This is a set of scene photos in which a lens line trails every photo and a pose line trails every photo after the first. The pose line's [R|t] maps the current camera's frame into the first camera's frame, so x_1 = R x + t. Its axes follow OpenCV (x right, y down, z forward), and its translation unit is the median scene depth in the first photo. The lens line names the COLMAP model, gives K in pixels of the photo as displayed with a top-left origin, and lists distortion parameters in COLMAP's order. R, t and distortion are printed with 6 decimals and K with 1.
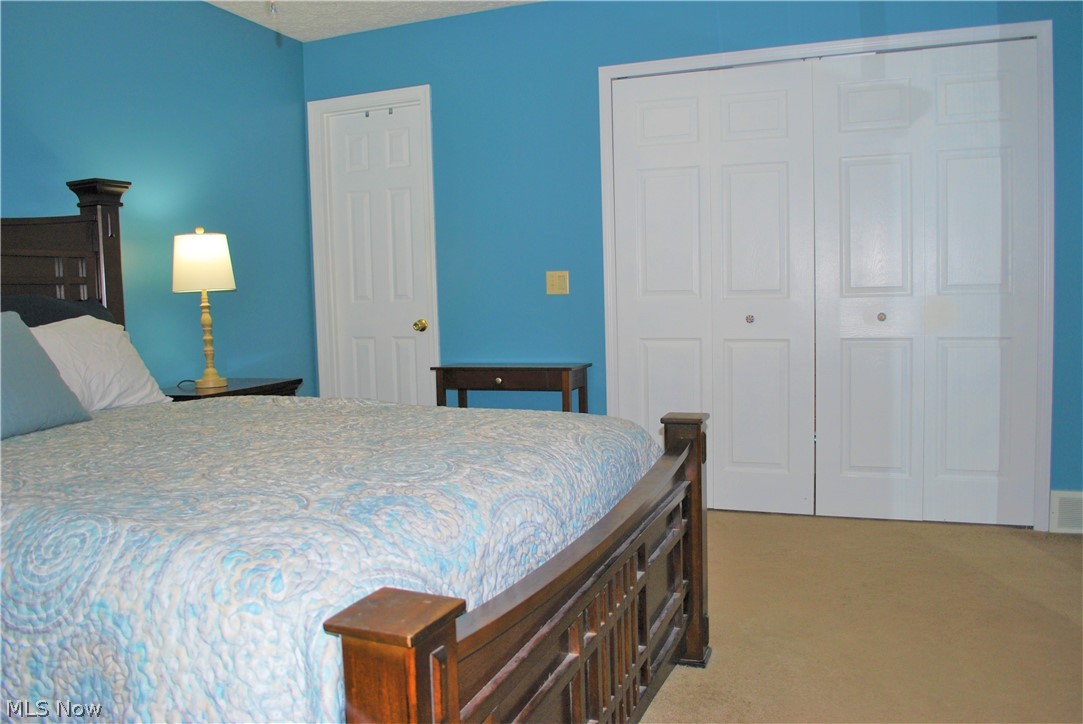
lens RADIAL K [[860.4, 0, 541.1], [0, 860.4, 357.2], [0, 0, 1]] dist [-0.082412, 0.008305]
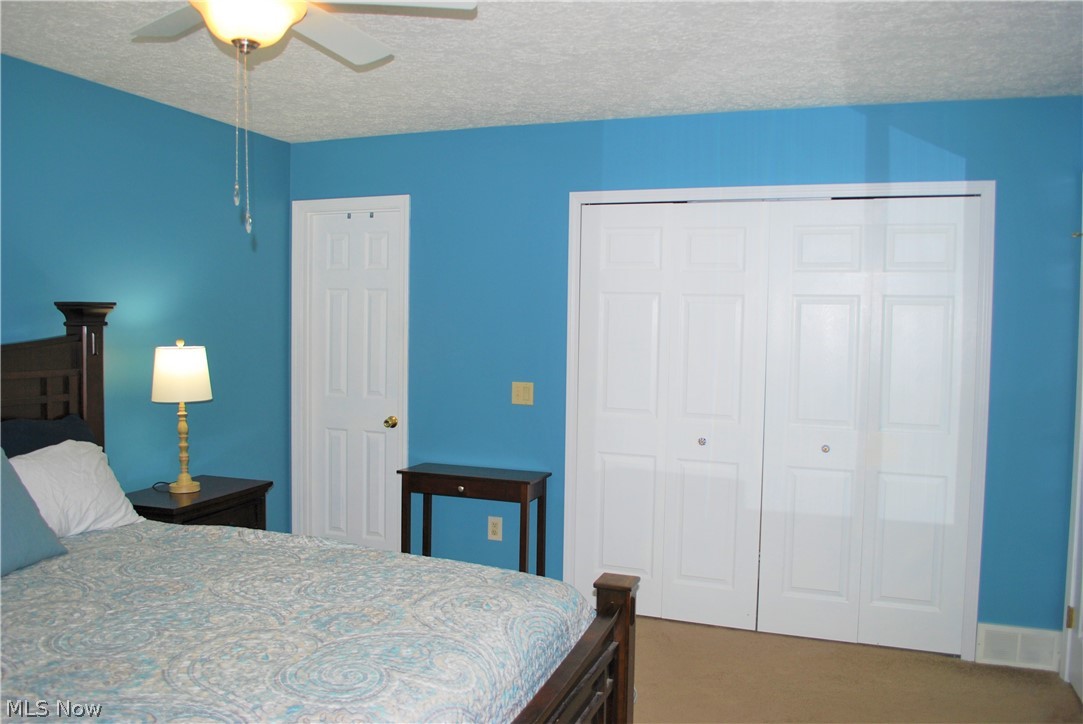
lens RADIAL K [[860.4, 0, 541.1], [0, 860.4, 357.2], [0, 0, 1]] dist [-0.082412, 0.008305]
pose [[0.999022, 0.041906, 0.014118, 0.033811], [-0.041394, 0.998538, -0.034768, -0.127329], [-0.015554, 0.034150, 0.999296, -0.063857]]
